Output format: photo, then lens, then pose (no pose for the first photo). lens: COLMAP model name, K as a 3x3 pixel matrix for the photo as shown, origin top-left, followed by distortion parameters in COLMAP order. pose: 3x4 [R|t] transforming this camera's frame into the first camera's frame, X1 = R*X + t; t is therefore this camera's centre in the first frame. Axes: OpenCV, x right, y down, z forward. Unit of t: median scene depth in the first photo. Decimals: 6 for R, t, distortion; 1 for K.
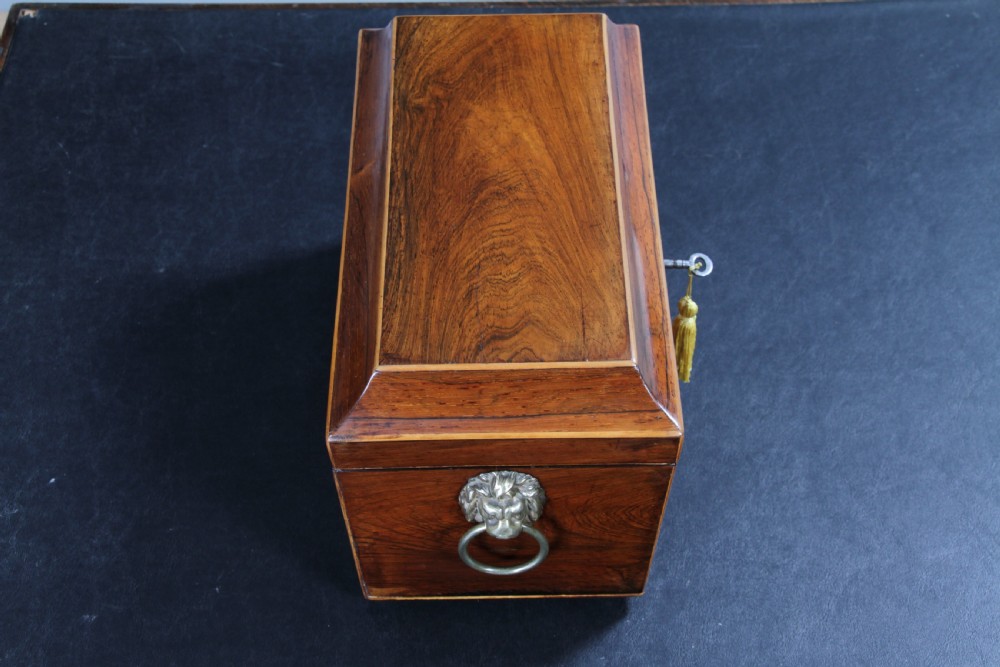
lens RADIAL K [[1714.9, 0, 497.9], [0, 1714.9, 333.9], [0, 0, 1]] dist [-0.130855, 0.000000]
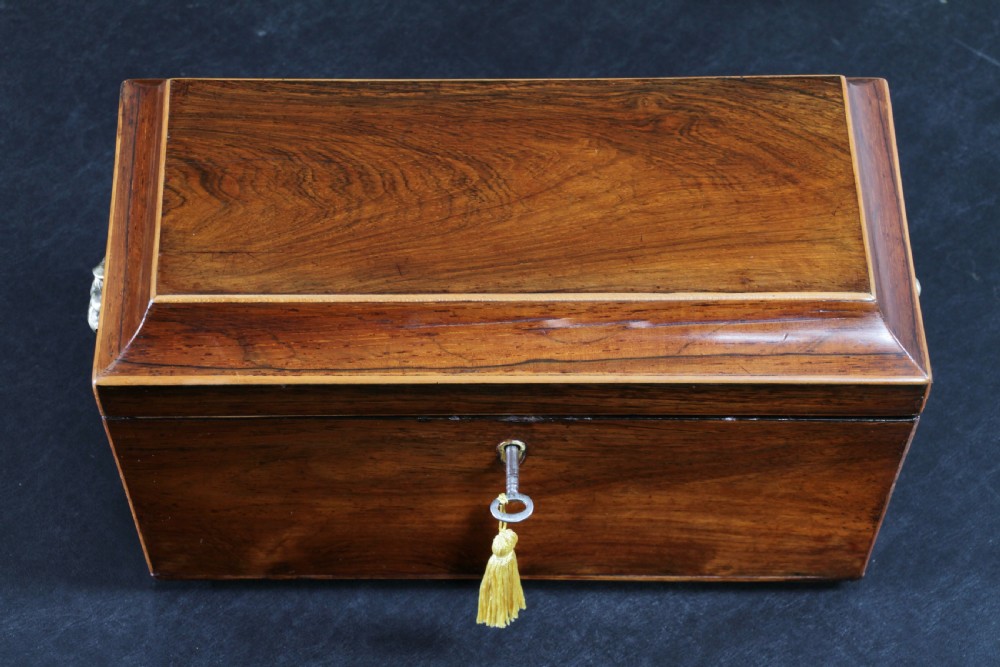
lens RADIAL K [[2687.7, 0, 501.8], [0, 2687.7, 336.9], [0, 0, 1]] dist [0.370571, 0.000000]
pose [[0.001458, 0.765726, -0.643165, 0.876155], [-0.720506, 0.446806, 0.530316, -0.739663], [0.693447, 0.462632, 0.552362, 0.378464]]
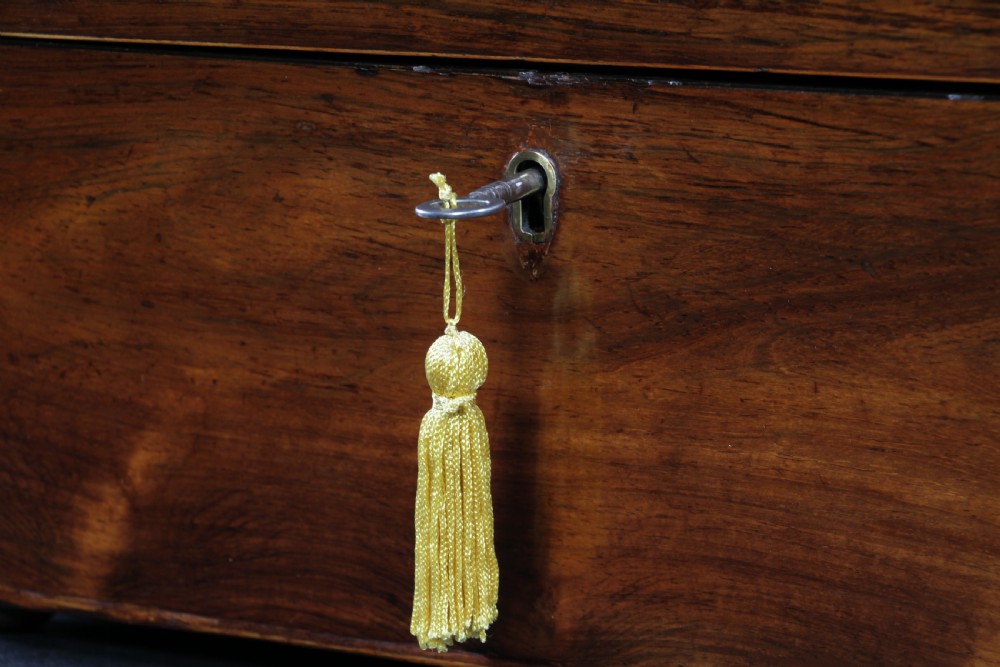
lens RADIAL K [[3442.6, 0, 501.1], [0, 3442.6, 334.3], [0, 0, 1]] dist [0.413307, 0.000000]
pose [[-0.463503, 0.168875, -0.869854, 0.777854], [-0.629555, 0.628056, 0.457391, -0.371815], [0.623559, 0.759623, -0.184790, 1.272568]]
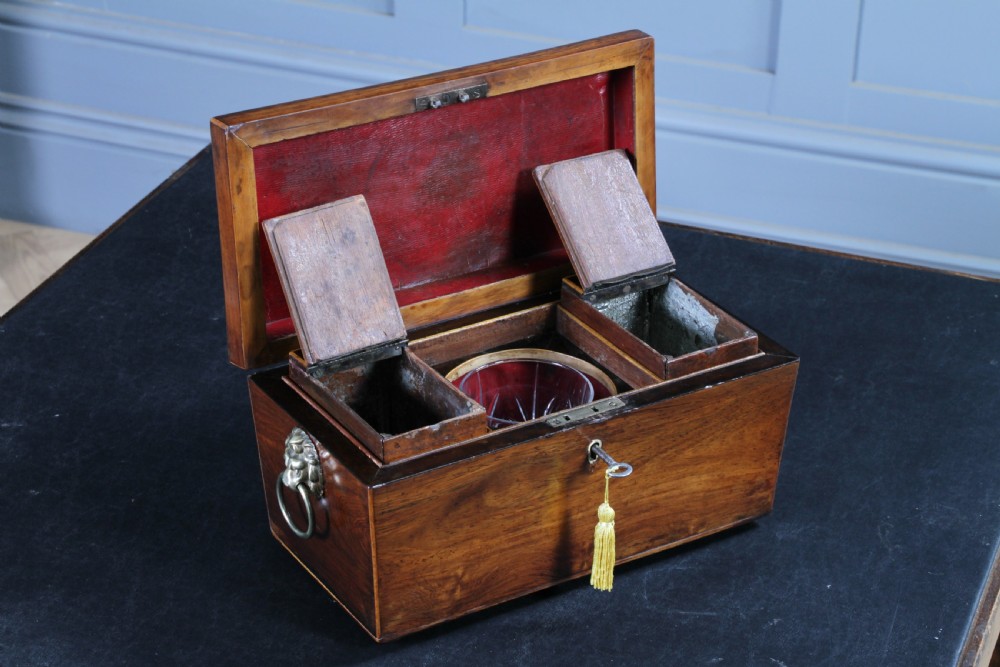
lens RADIAL K [[2411.6, 0, 510.1], [0, 2411.6, 334.1], [0, 0, 1]] dist [0.364633, 0.000000]
pose [[0.513935, 0.411965, -0.752433, 1.384773], [-0.621132, 0.783691, 0.004828, -0.081204], [0.591664, 0.464879, 0.658651, -0.152511]]
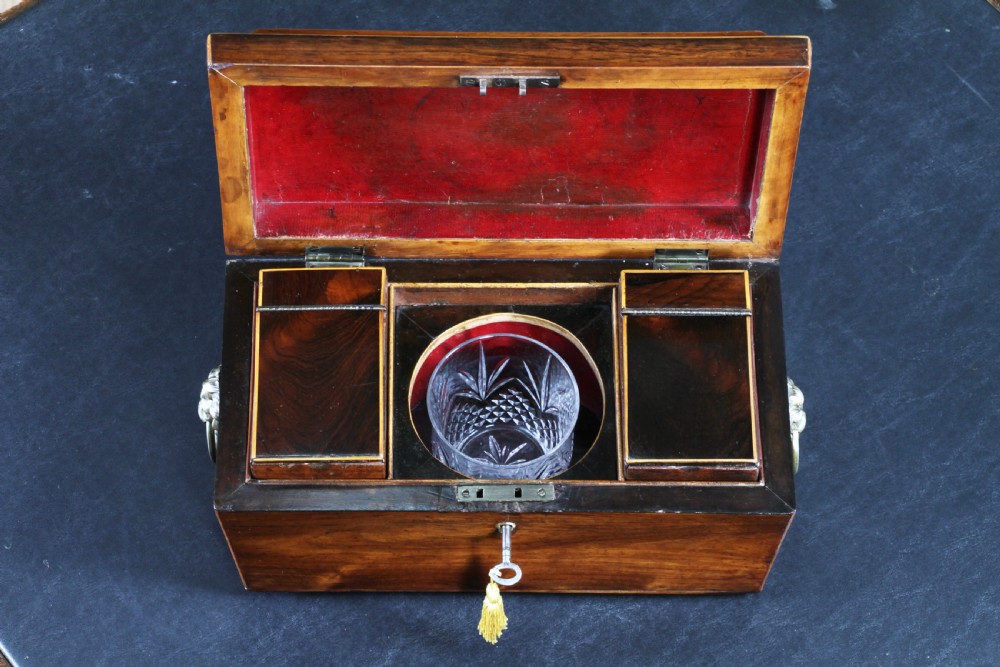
lens RADIAL K [[2769.1, 0, 505.4], [0, 2769.1, 338.8], [0, 0, 1]] dist [0.499523, 0.000000]
pose [[-0.003952, 0.864859, -0.501999, 0.912642], [-0.720278, 0.345767, 0.601369, -1.191074], [0.693675, 0.363956, 0.621572, -0.077218]]
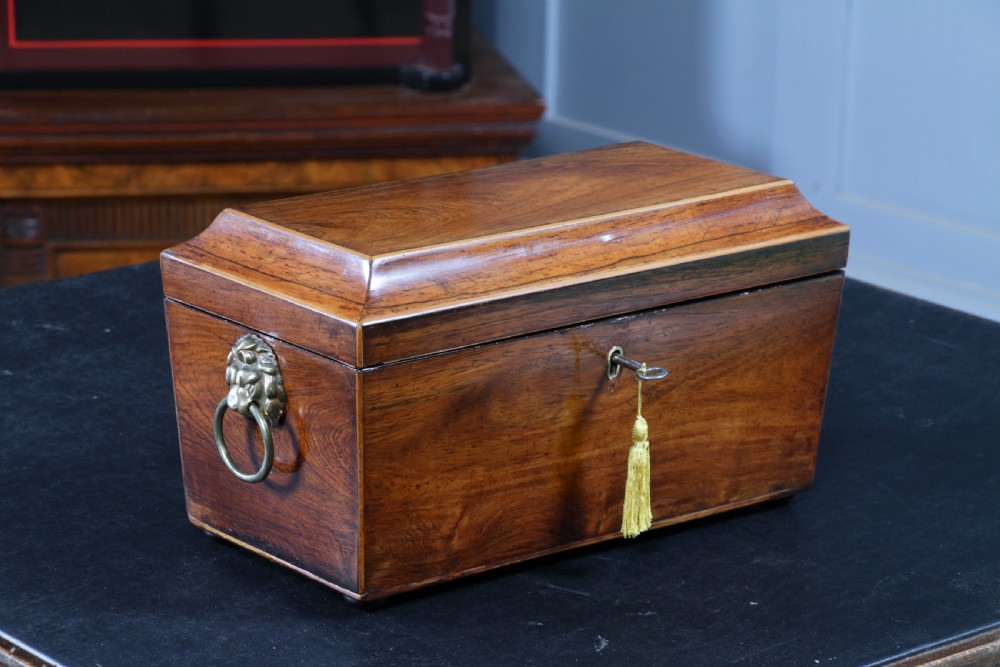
lens RADIAL K [[3173.3, 0, 497.1], [0, 3173.3, 337.3], [0, 0, 1]] dist [0.701282, 0.000000]
pose [[0.622899, 0.230601, -0.747542, 1.464114], [-0.574355, 0.783588, -0.236868, 0.432872], [0.531143, 0.576900, 0.620543, -0.107654]]
